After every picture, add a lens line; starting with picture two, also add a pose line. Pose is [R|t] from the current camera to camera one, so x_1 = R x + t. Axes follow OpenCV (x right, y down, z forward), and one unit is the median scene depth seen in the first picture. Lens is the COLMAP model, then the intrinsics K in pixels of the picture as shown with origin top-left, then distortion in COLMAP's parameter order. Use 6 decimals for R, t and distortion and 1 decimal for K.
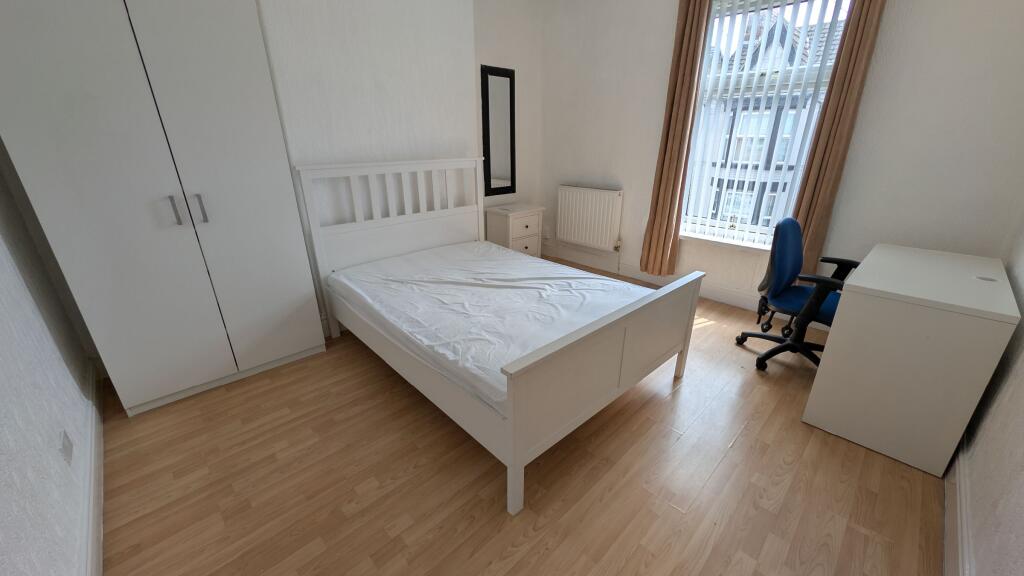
lens RADIAL K [[395.8, 0, 516.2], [0, 395.8, 289.9], [0, 0, 1]] dist [0.027064, 0.000125]
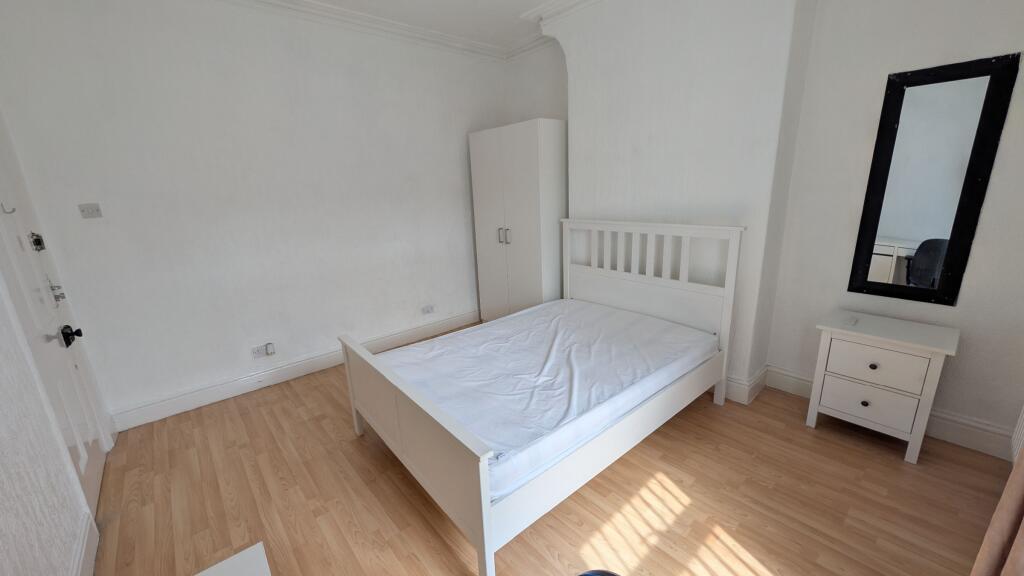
lens RADIAL K [[395.8, 0, 516.2], [0, 395.8, 289.9], [0, 0, 1]] dist [0.027064, 0.000125]
pose [[-0.050144, 0.266962, -0.962402, 0.803272], [-0.324790, 0.906878, 0.268483, -0.366113], [0.944456, 0.326041, 0.041232, 0.781369]]
